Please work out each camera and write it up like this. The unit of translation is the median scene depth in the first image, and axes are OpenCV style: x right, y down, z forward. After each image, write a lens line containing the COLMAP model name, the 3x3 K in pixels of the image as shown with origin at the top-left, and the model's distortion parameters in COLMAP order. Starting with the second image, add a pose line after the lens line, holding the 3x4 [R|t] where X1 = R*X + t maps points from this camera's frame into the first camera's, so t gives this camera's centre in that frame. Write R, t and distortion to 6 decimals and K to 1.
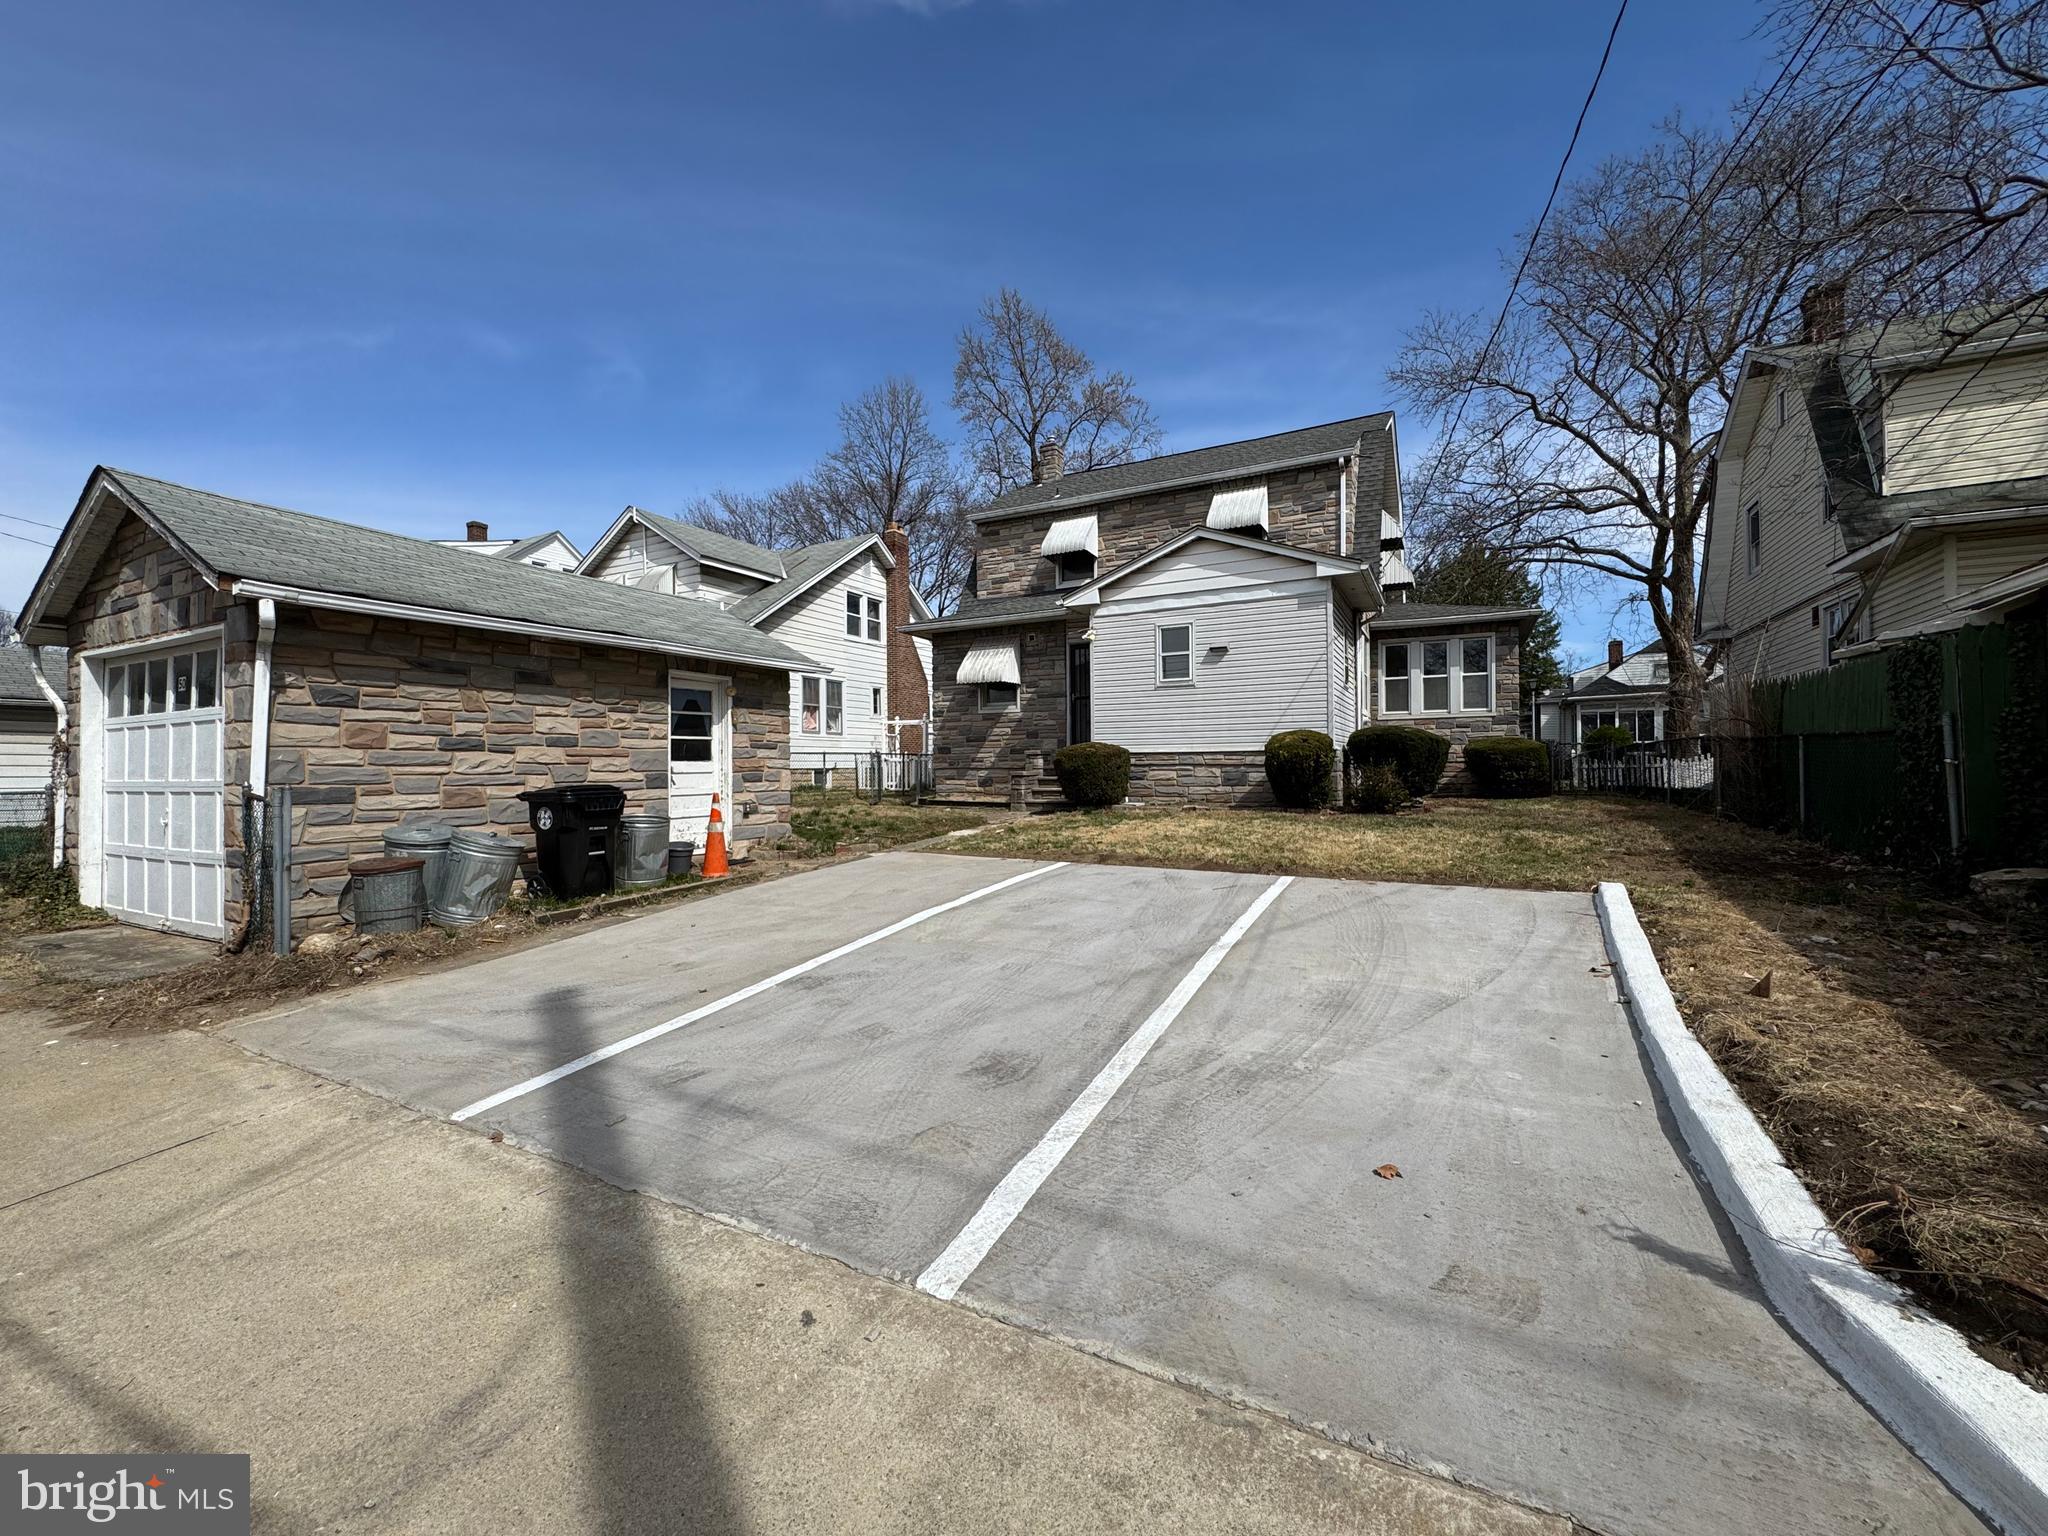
lens RADIAL K [[813.9, 0, 1032.8], [0, 813.9, 805.5], [0, 0, 1]] dist [-0.003021, 0.000578]
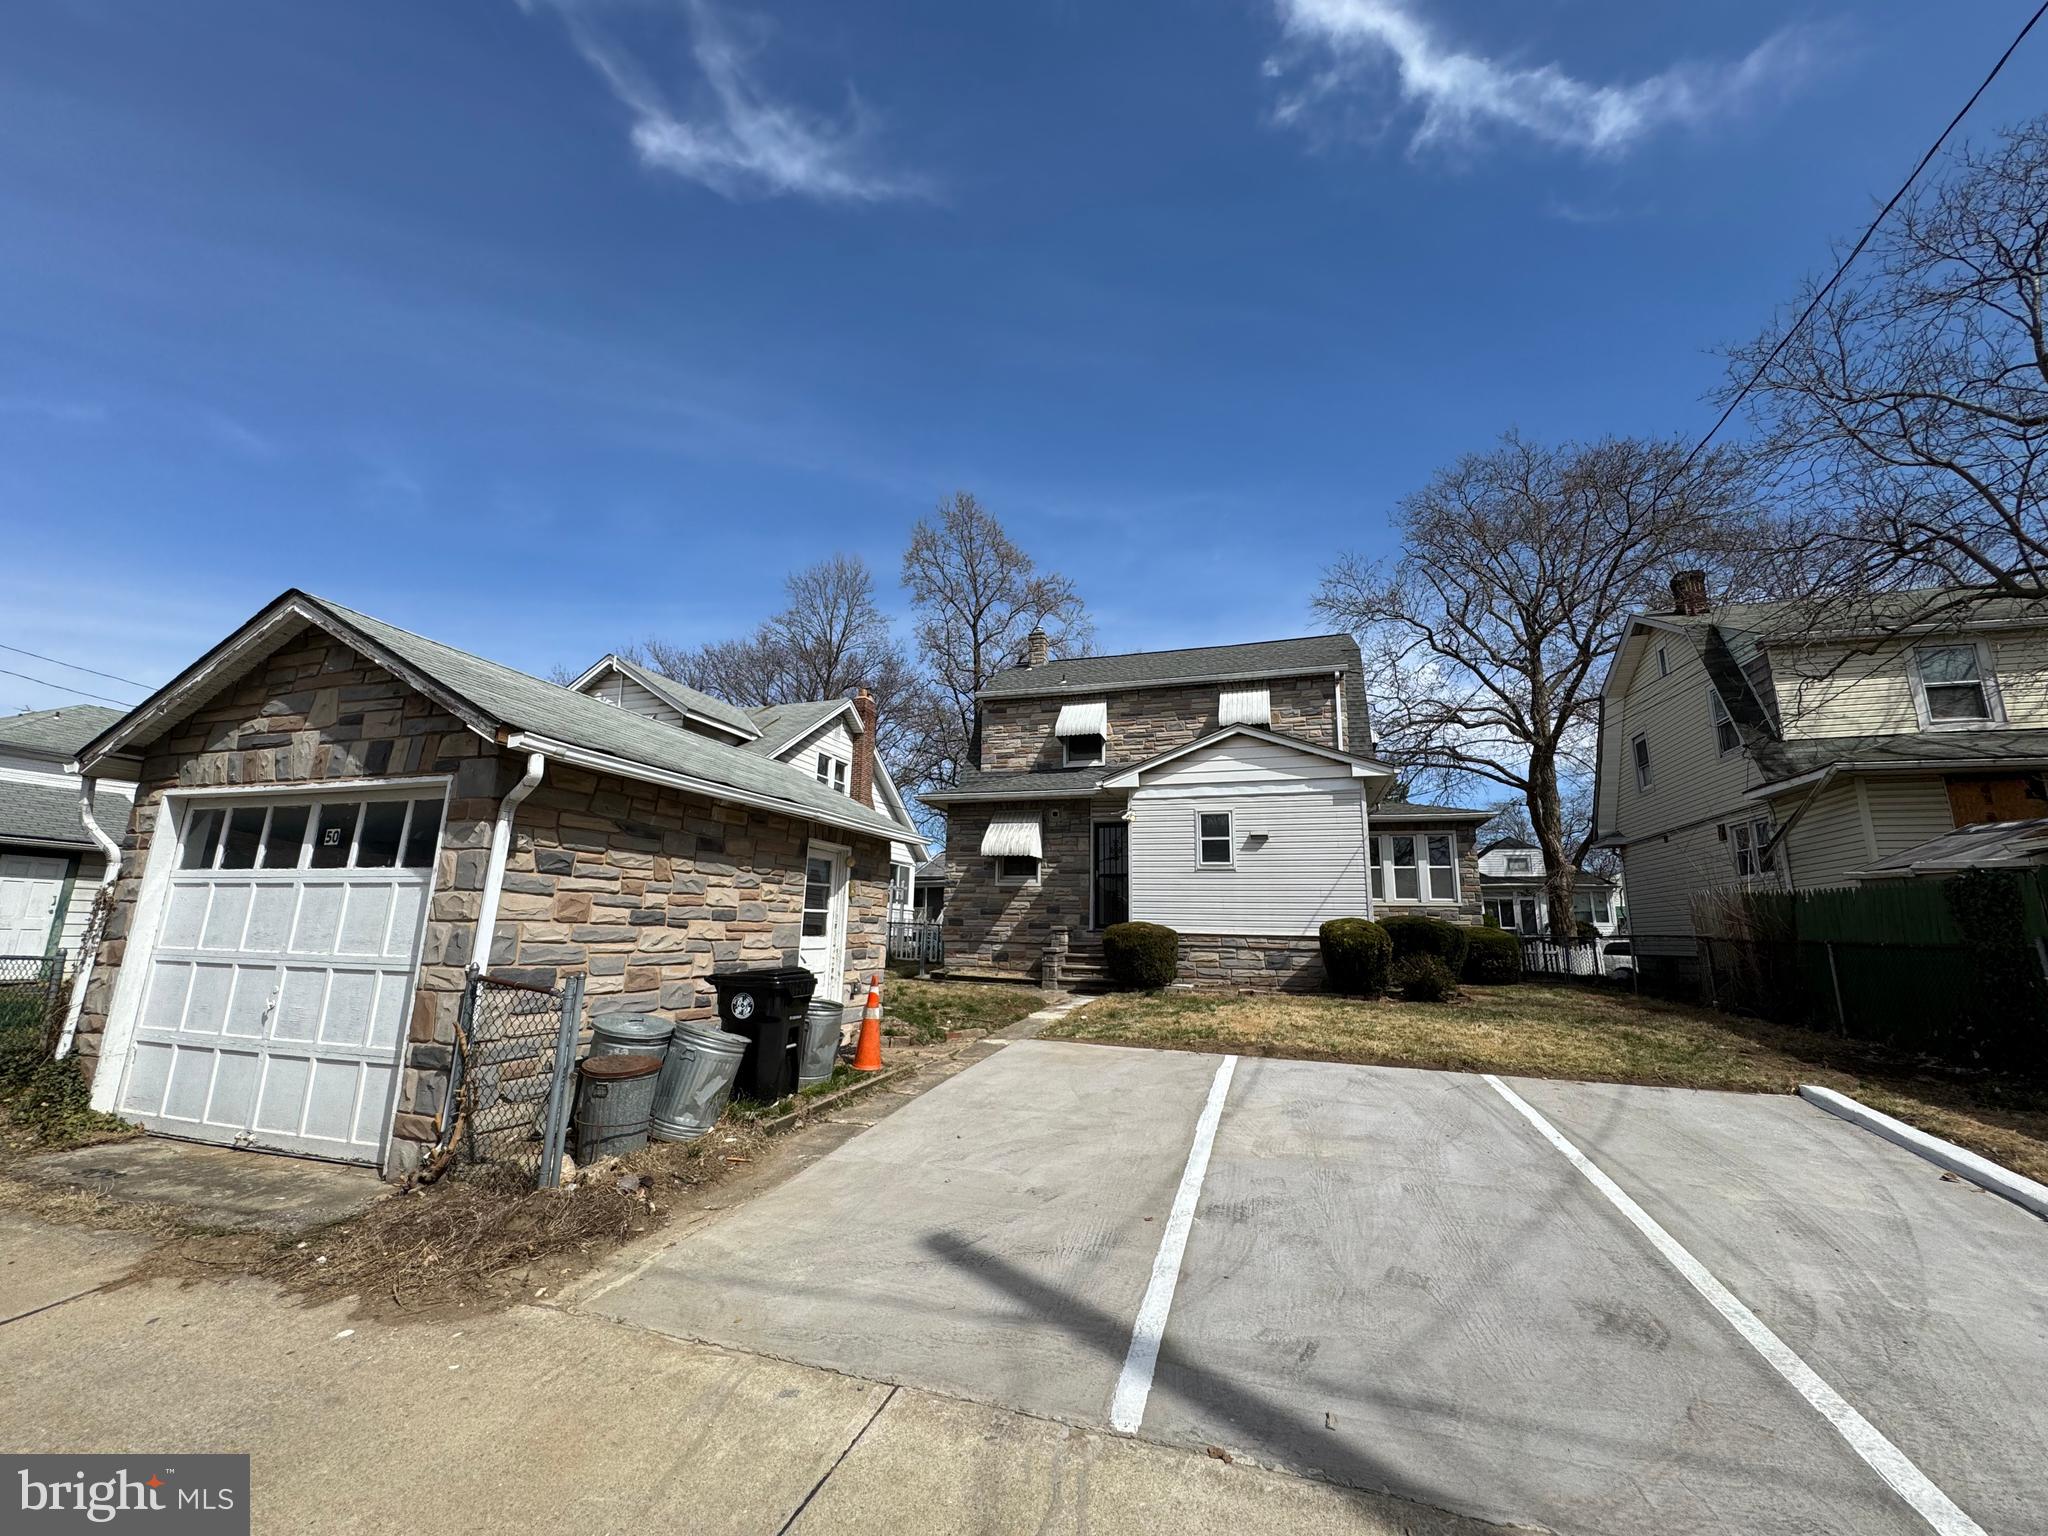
lens RADIAL K [[813.9, 0, 1024.7], [0, 813.9, 807.6], [0, 0, 1]] dist [-0.003021, 0.000578]
pose [[0.985667, 0.054983, 0.159492, -0.236354], [-0.022587, 0.979897, -0.198222, -0.014114], [-0.167185, 0.191778, 0.967094, 0.028552]]
